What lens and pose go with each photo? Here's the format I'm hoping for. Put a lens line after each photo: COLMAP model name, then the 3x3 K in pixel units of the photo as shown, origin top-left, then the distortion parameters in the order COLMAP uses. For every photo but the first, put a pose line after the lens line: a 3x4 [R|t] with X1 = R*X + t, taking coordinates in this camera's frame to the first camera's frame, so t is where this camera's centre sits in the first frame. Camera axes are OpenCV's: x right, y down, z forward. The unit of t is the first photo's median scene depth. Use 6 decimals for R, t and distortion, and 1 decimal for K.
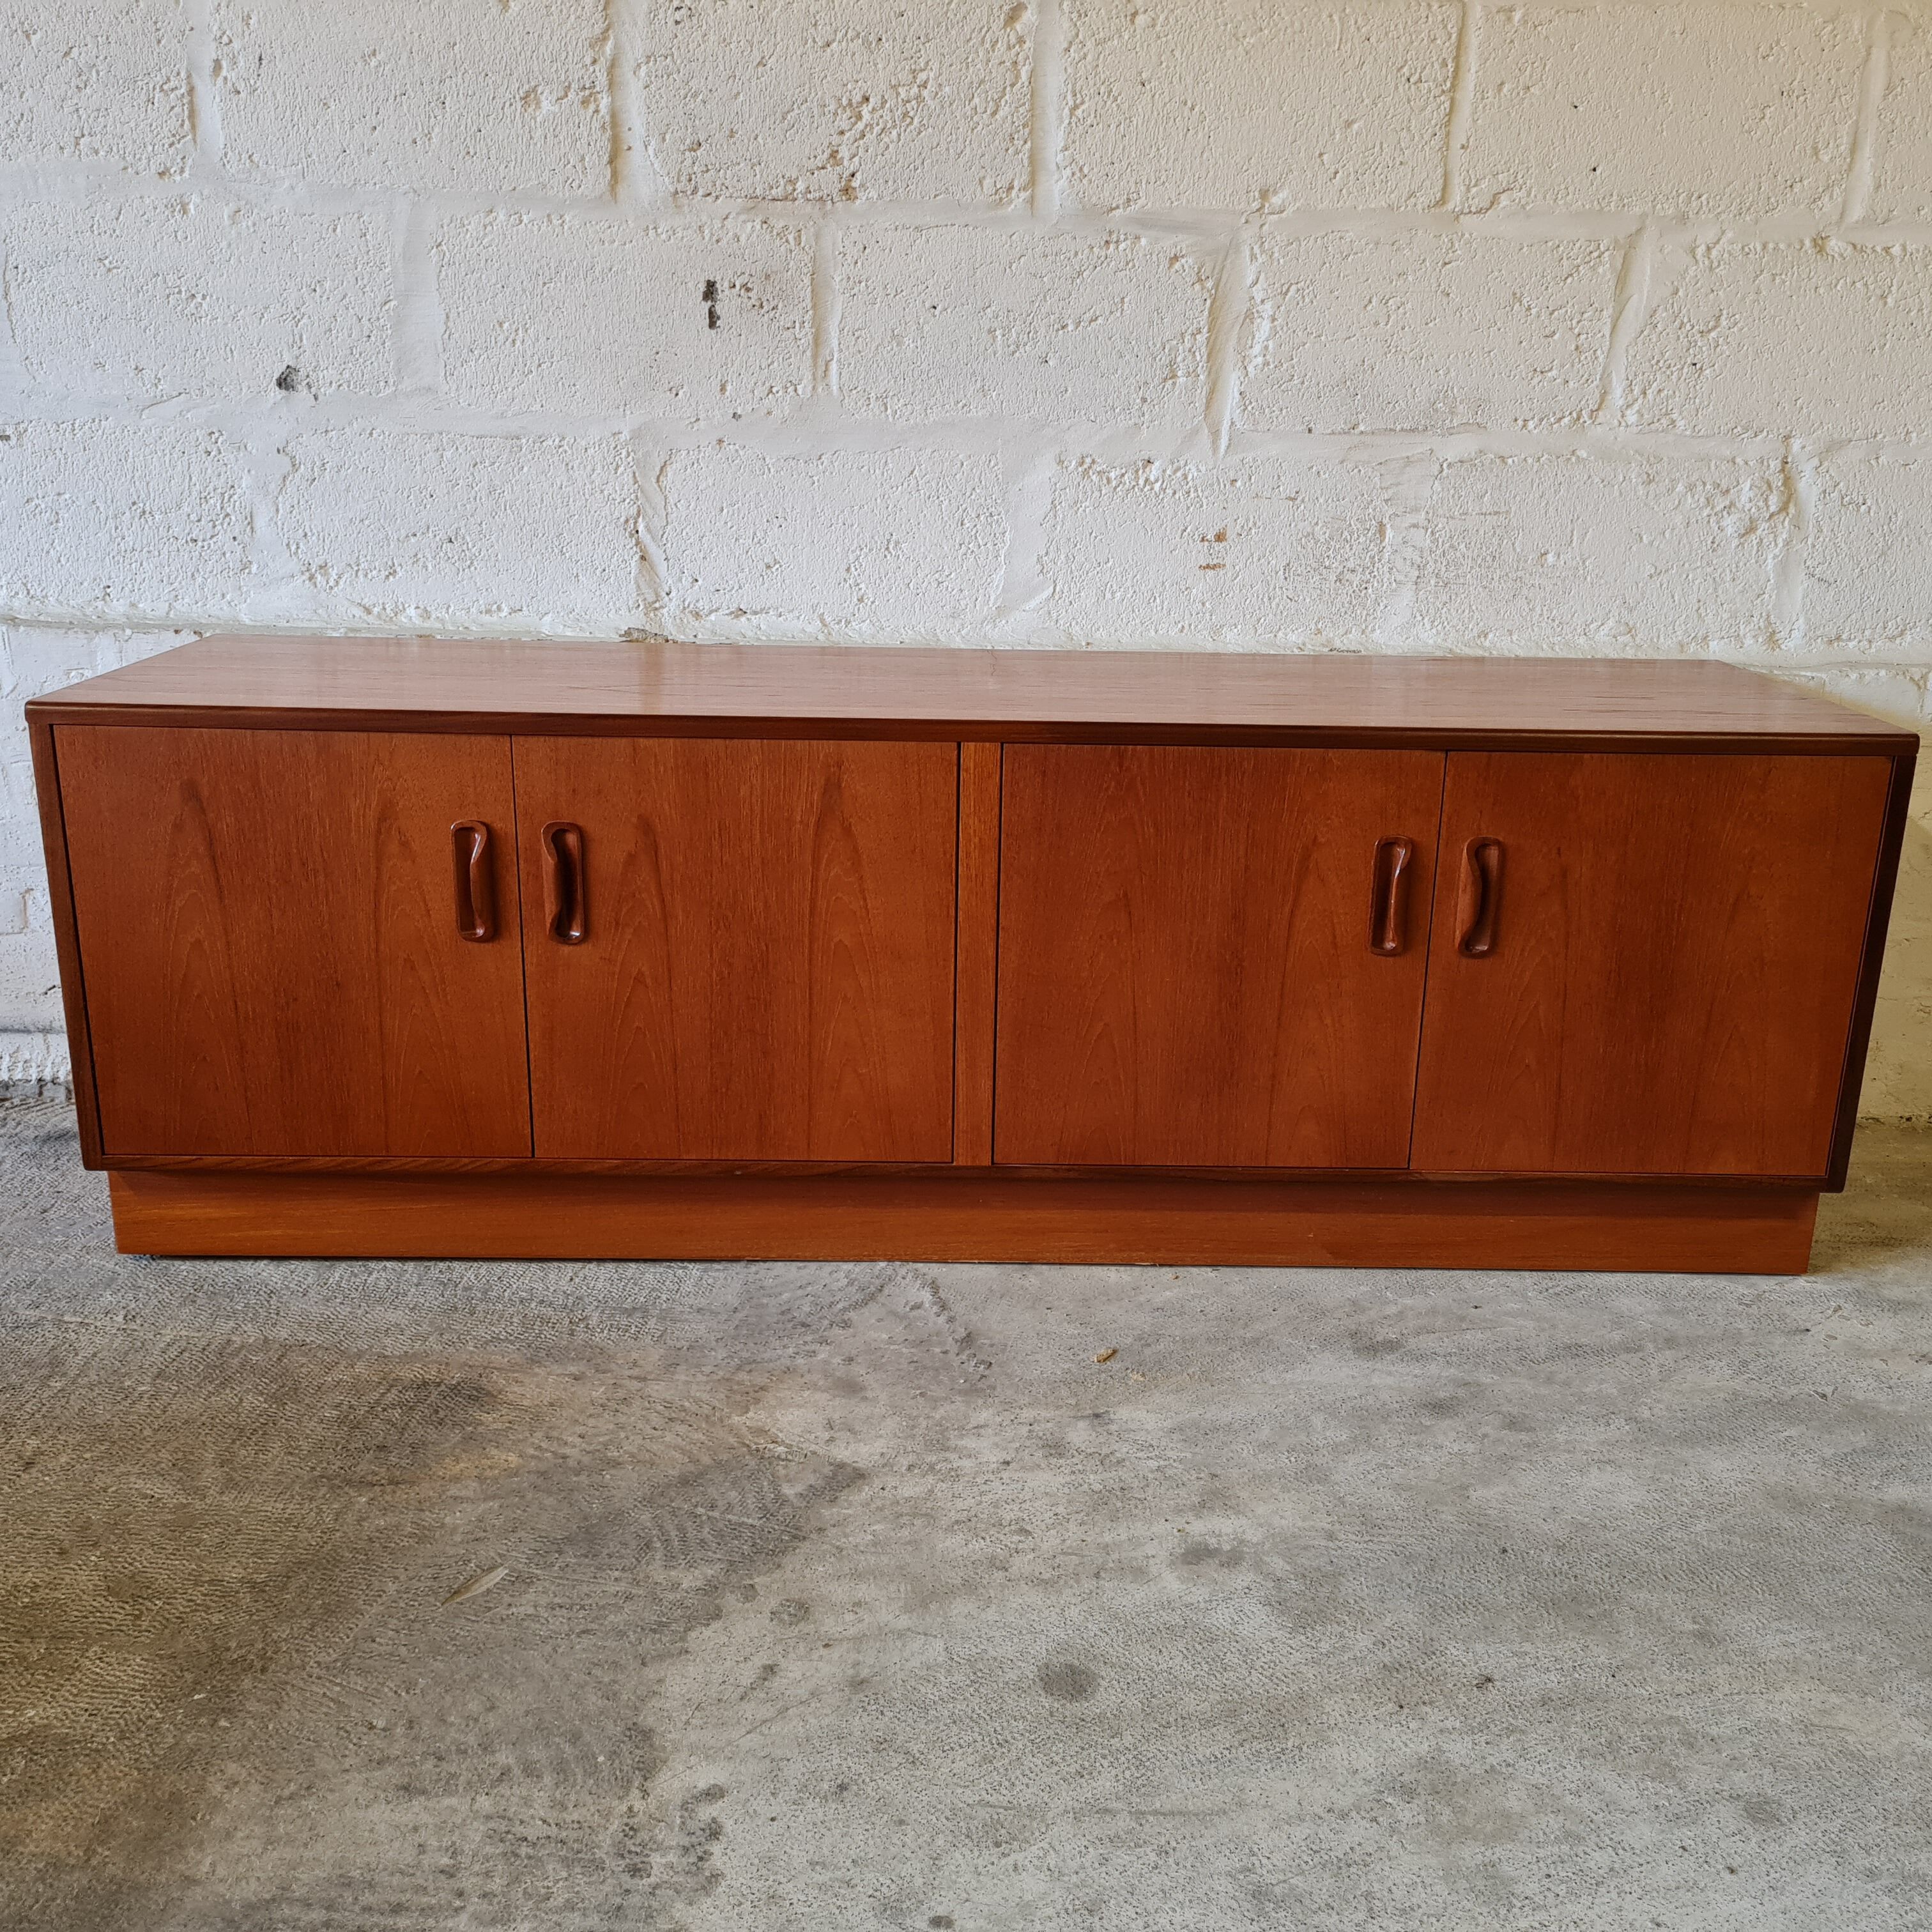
lens RADIAL K [[1942.9, 0, 968.7], [0, 1942.9, 975.3], [0, 0, 1]] dist [0.062143, -0.045163]
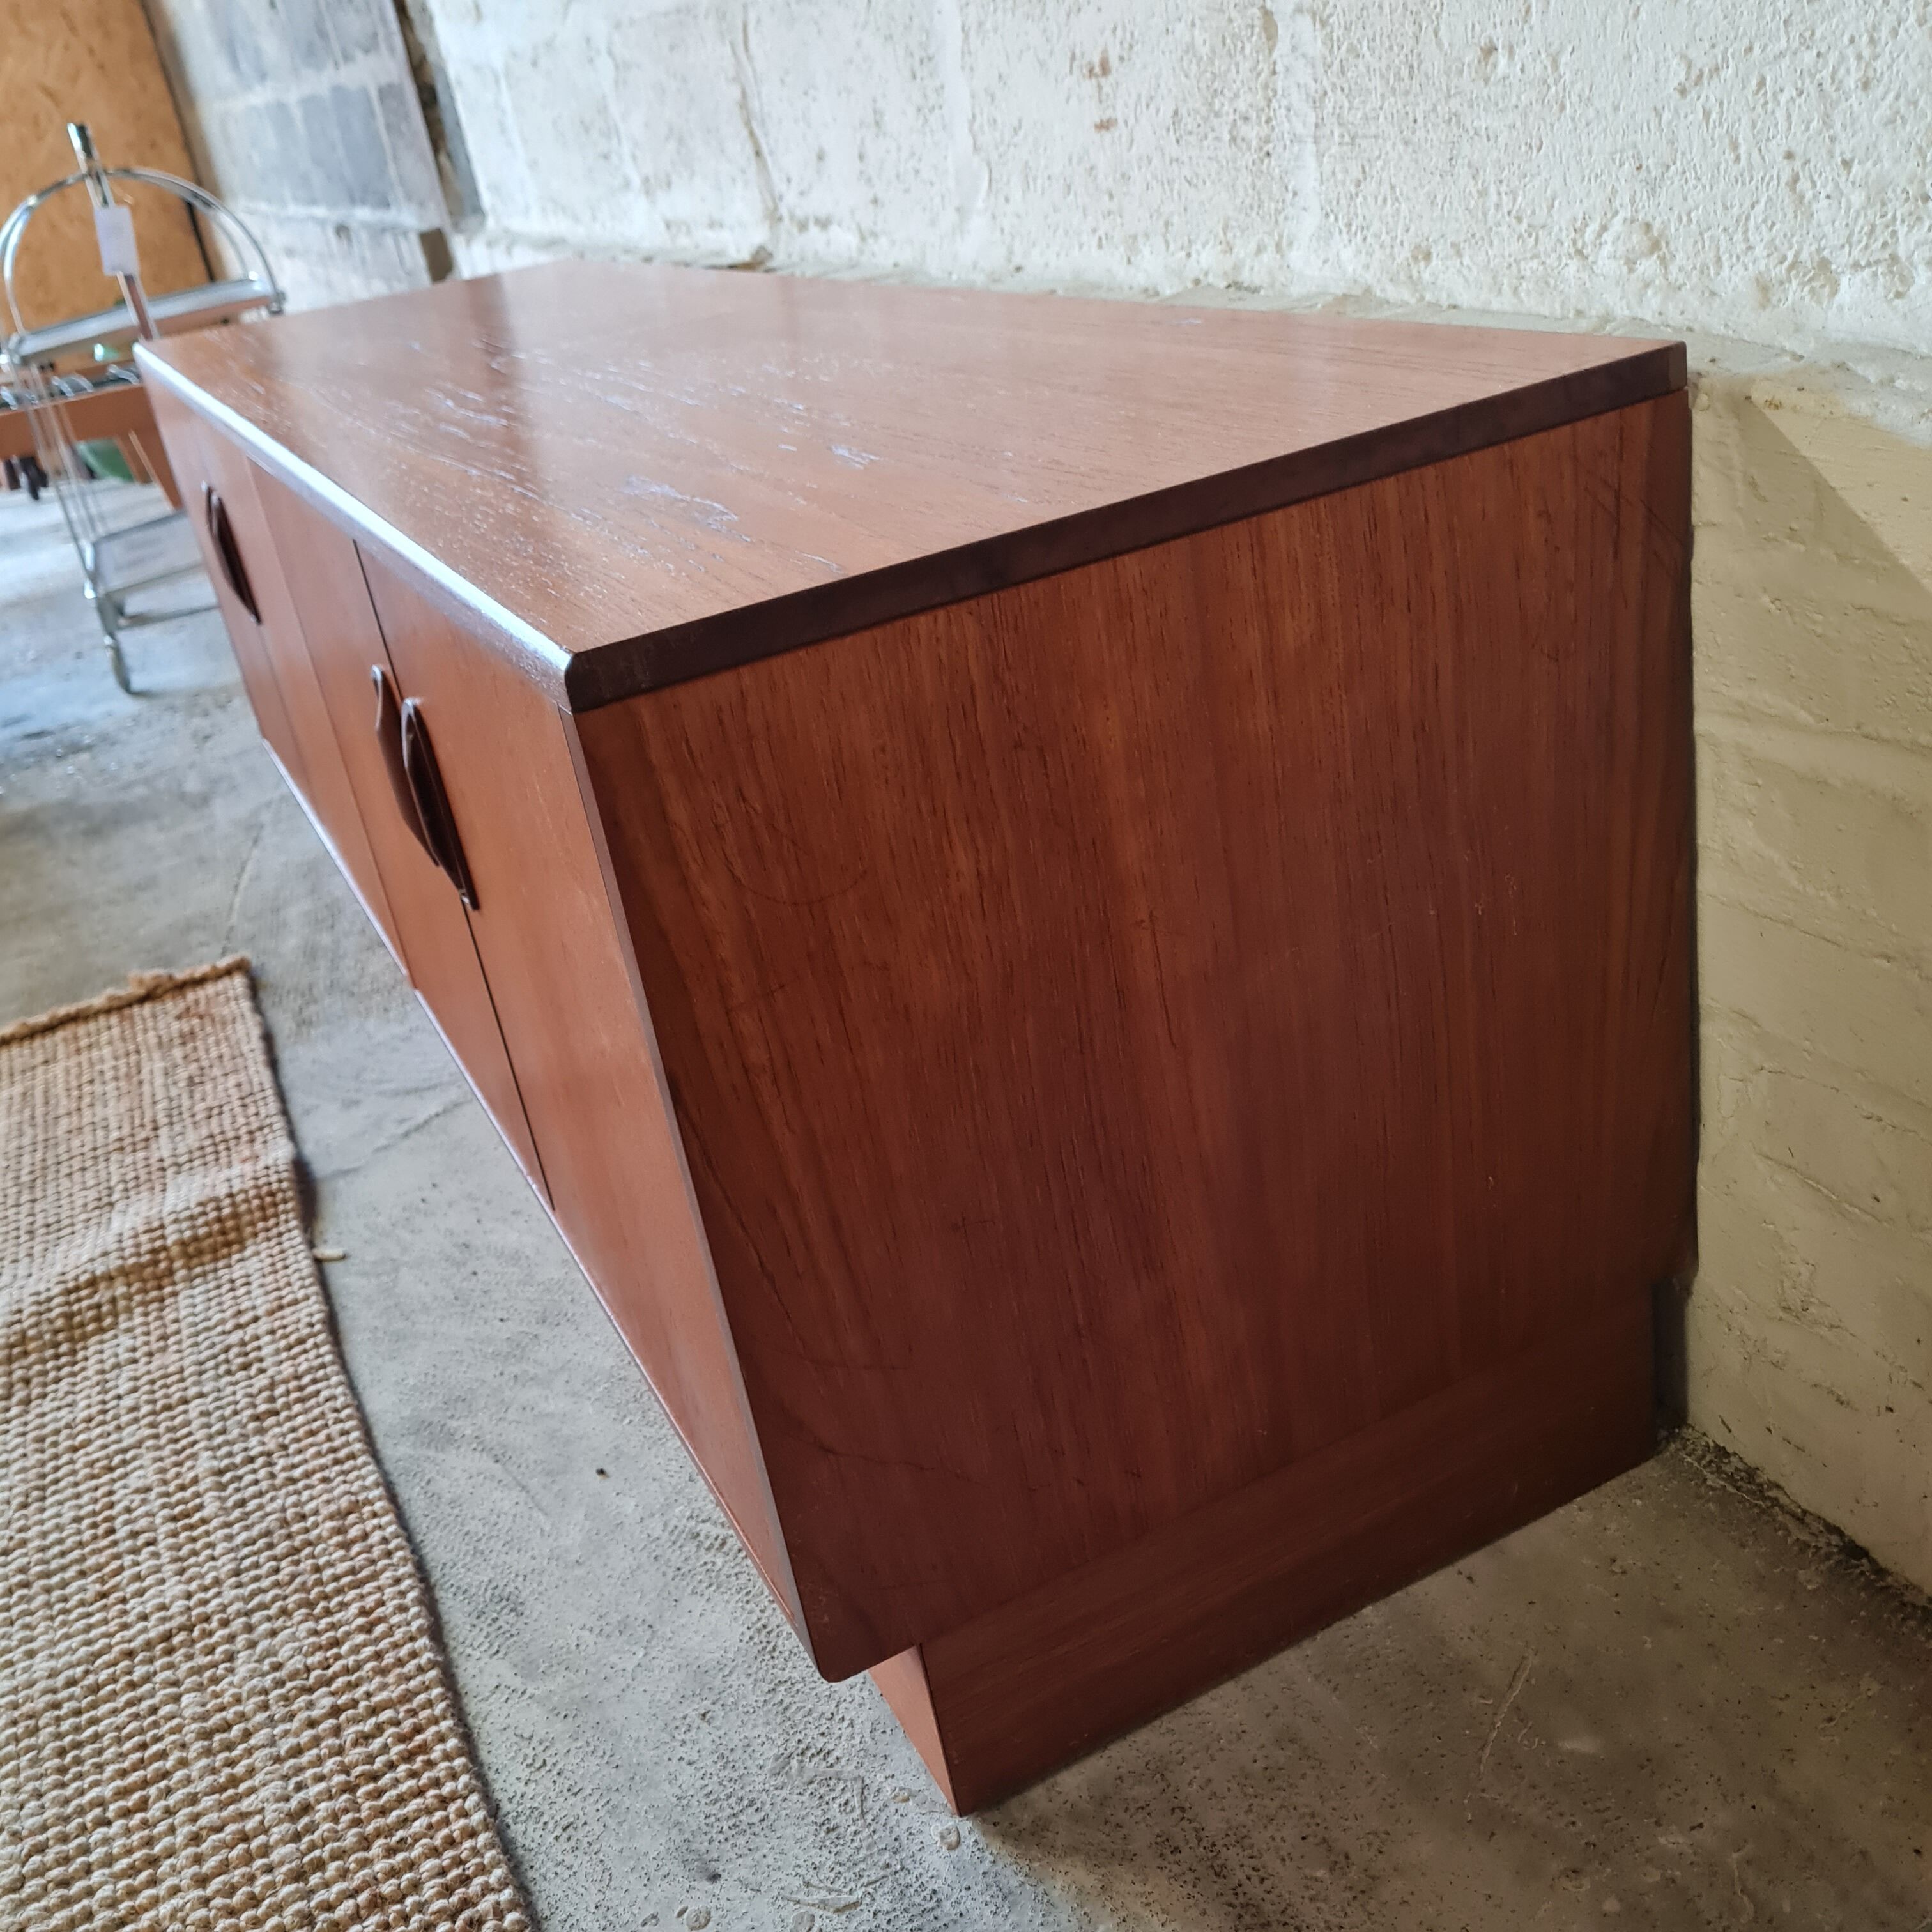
lens RADIAL K [[1962.4, 0, 963.0], [0, 1962.4, 959.0], [0, 0, 1]] dist [0.020239, 0.006251]
pose [[0.418443, 0.307147, -0.854732, 0.680921], [-0.104704, 0.951121, 0.290526, -0.147863], [0.902188, -0.032074, 0.430150, 0.741797]]
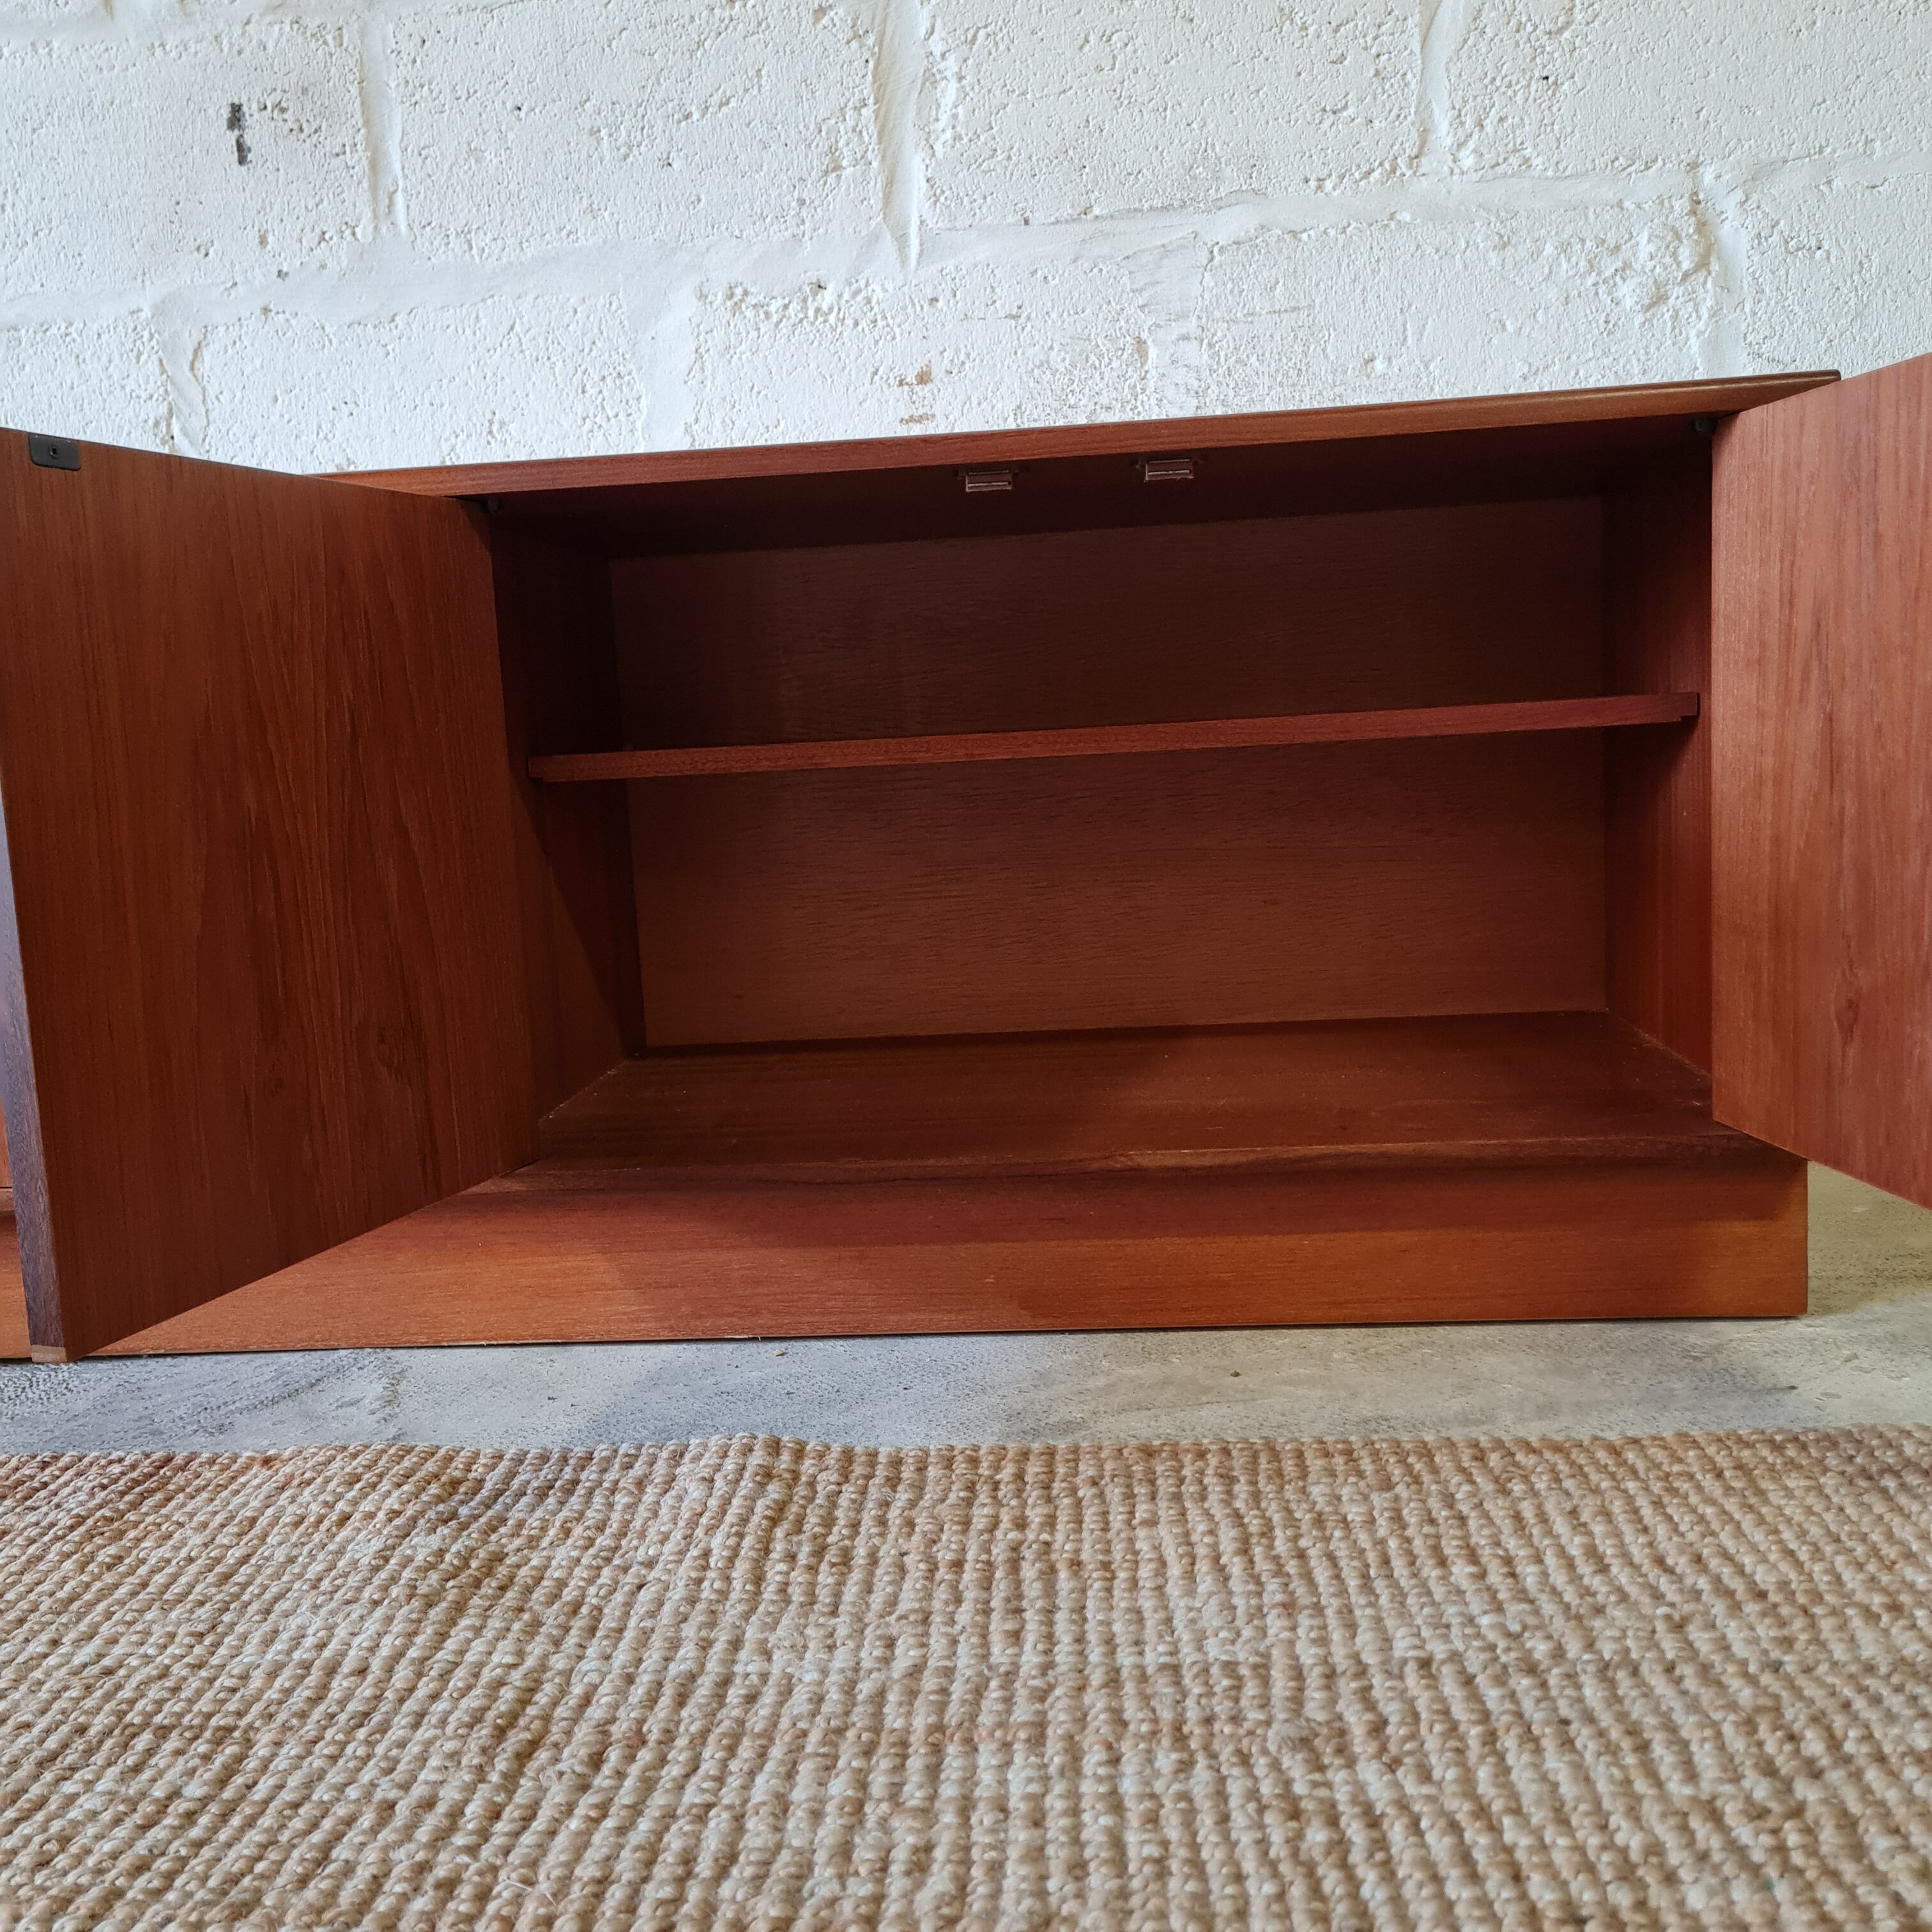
lens RADIAL K [[1954.6, 0, 956.4], [0, 1954.6, 969.4], [0, 0, 1]] dist [0.052443, -0.042416]
pose [[0.991948, -0.058711, -0.112211, 0.218251], [0.038541, 0.983969, -0.174128, 0.130298], [0.120636, 0.168401, 0.978309, 0.320623]]
